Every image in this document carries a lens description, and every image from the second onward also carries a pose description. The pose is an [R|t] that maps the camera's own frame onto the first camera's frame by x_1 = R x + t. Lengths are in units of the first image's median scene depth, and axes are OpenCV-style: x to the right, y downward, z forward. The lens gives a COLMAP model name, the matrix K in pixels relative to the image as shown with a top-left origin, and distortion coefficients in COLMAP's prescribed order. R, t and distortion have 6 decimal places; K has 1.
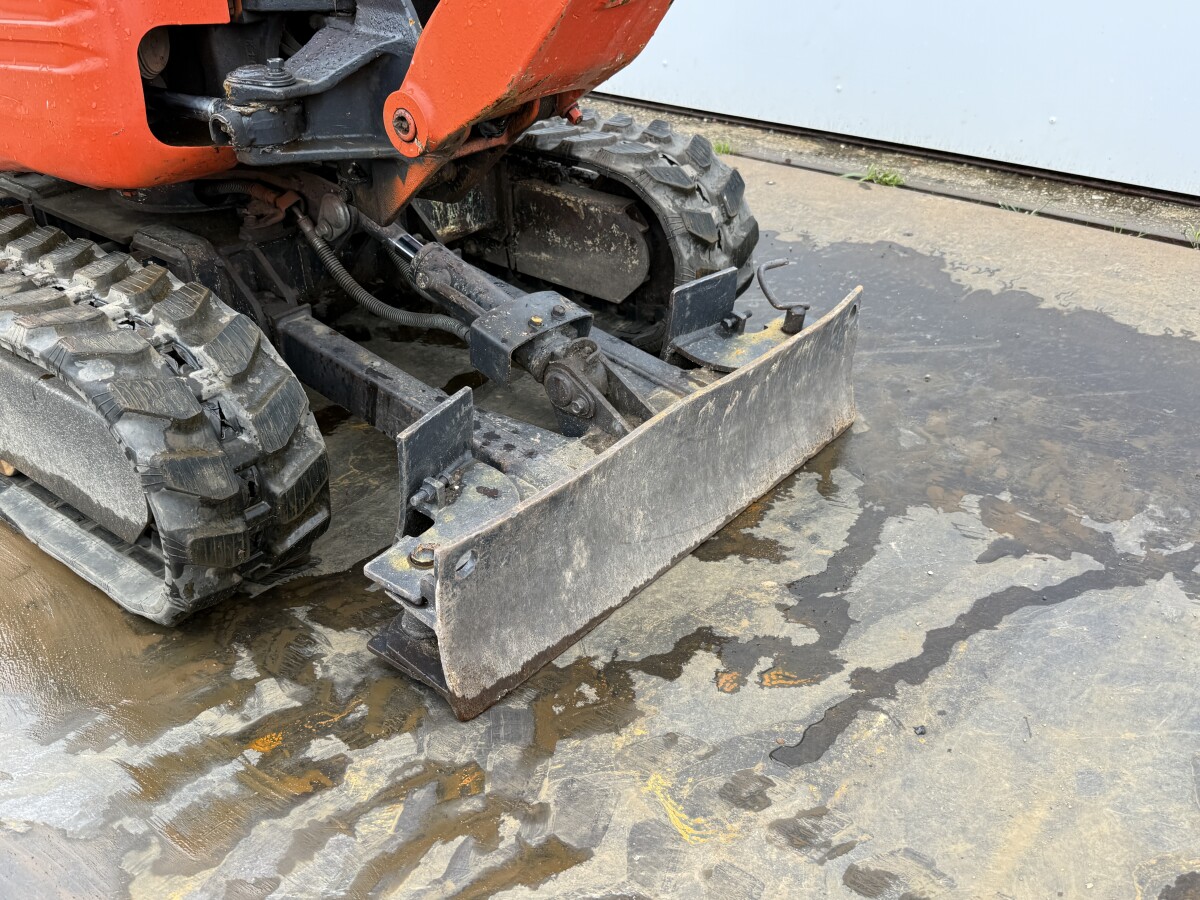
lens RADIAL K [[1055.6, 0, 604.4], [0, 1055.6, 458.8], [0, 0, 1]] dist [0.164284, -0.334815]
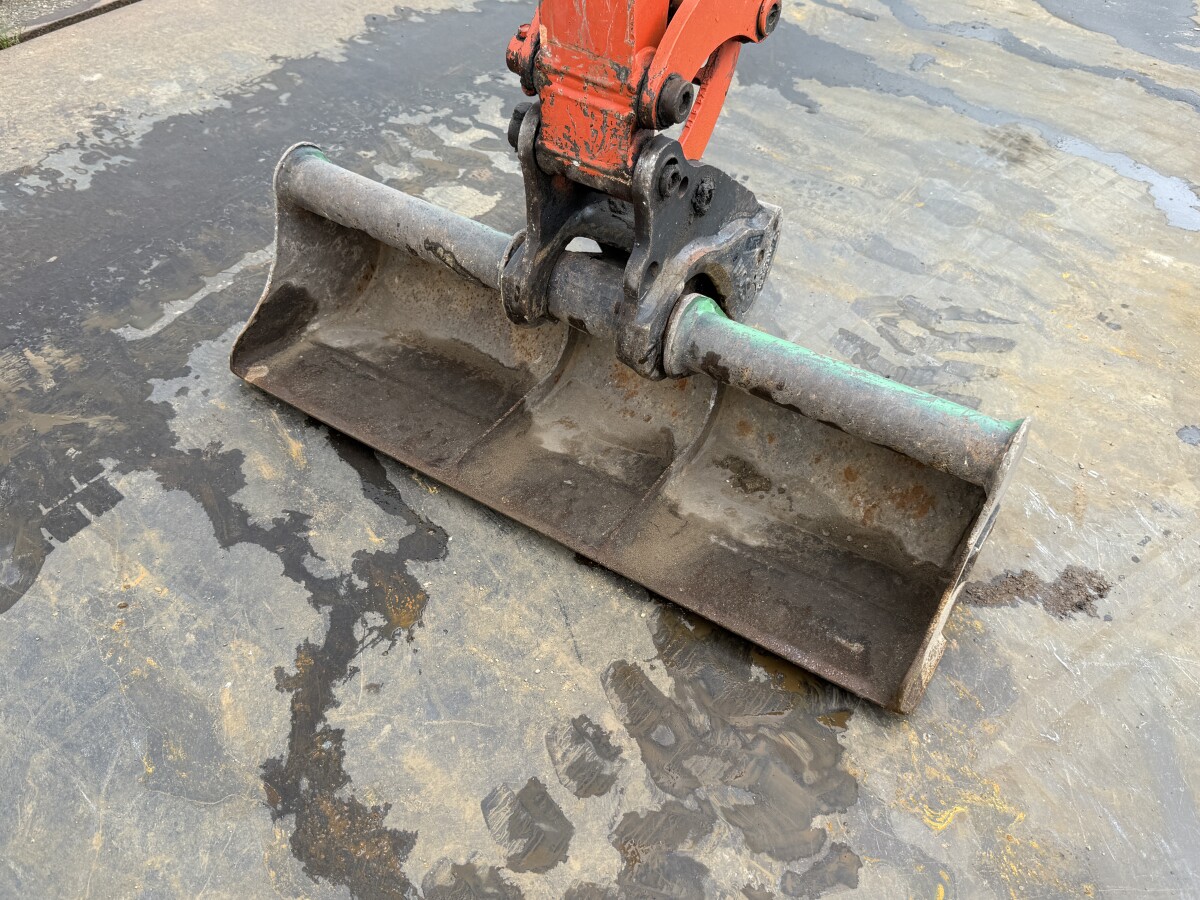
lens RADIAL K [[1078.8, 0, 608.2], [0, 1078.8, 445.9], [0, 0, 1]] dist [0.102159, -0.231740]
pose [[-0.108567, -0.661808, 0.741770, 0.009796], [0.472842, 0.621986, 0.624143, -0.260480], [-0.874434, 0.418501, 0.245403, 0.274944]]
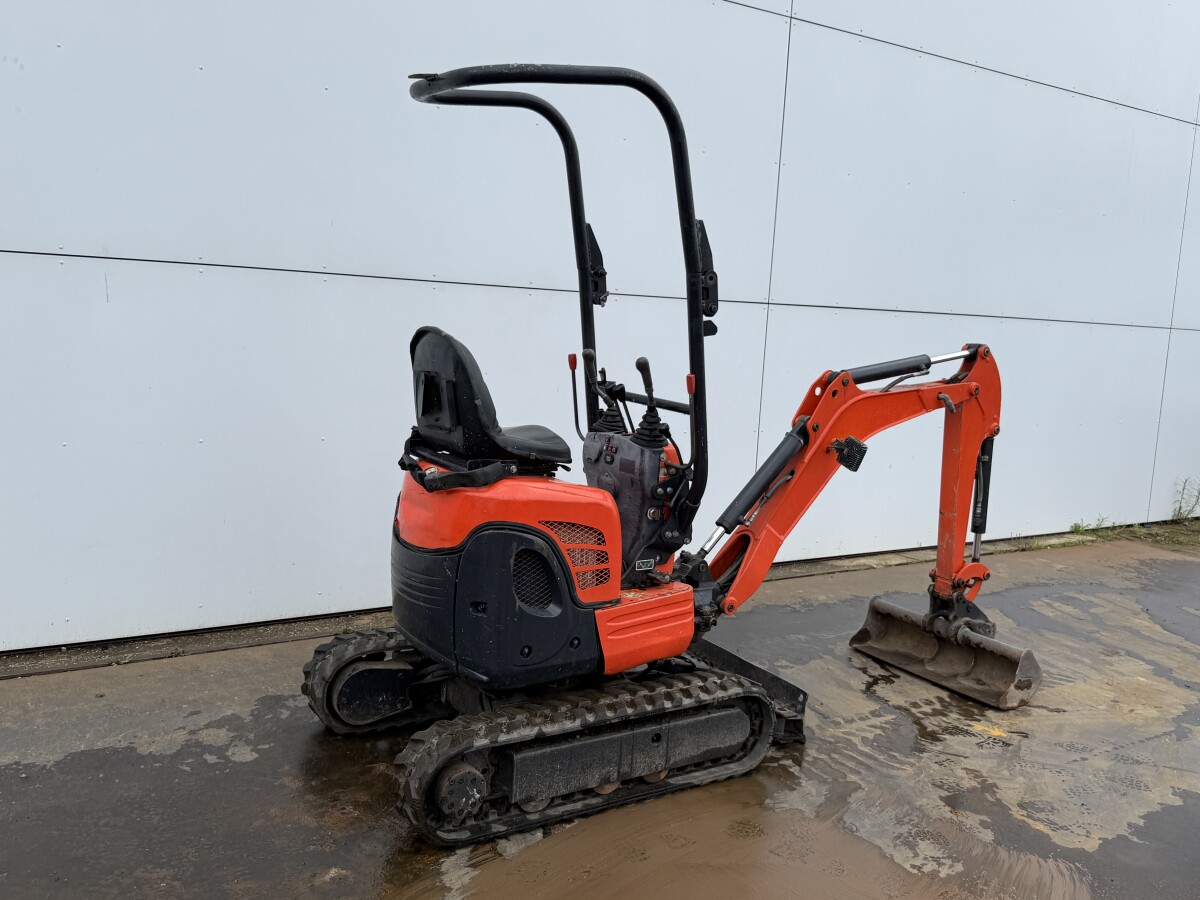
lens RADIAL K [[1055.6, 0, 604.4], [0, 1055.6, 458.8], [0, 0, 1]] dist [0.164284, -0.334815]
pose [[0.313191, -0.120340, 0.942035, -3.617043], [0.434219, 0.900329, -0.029349, -0.822945], [-0.844610, 0.418241, 0.334229, -0.107801]]
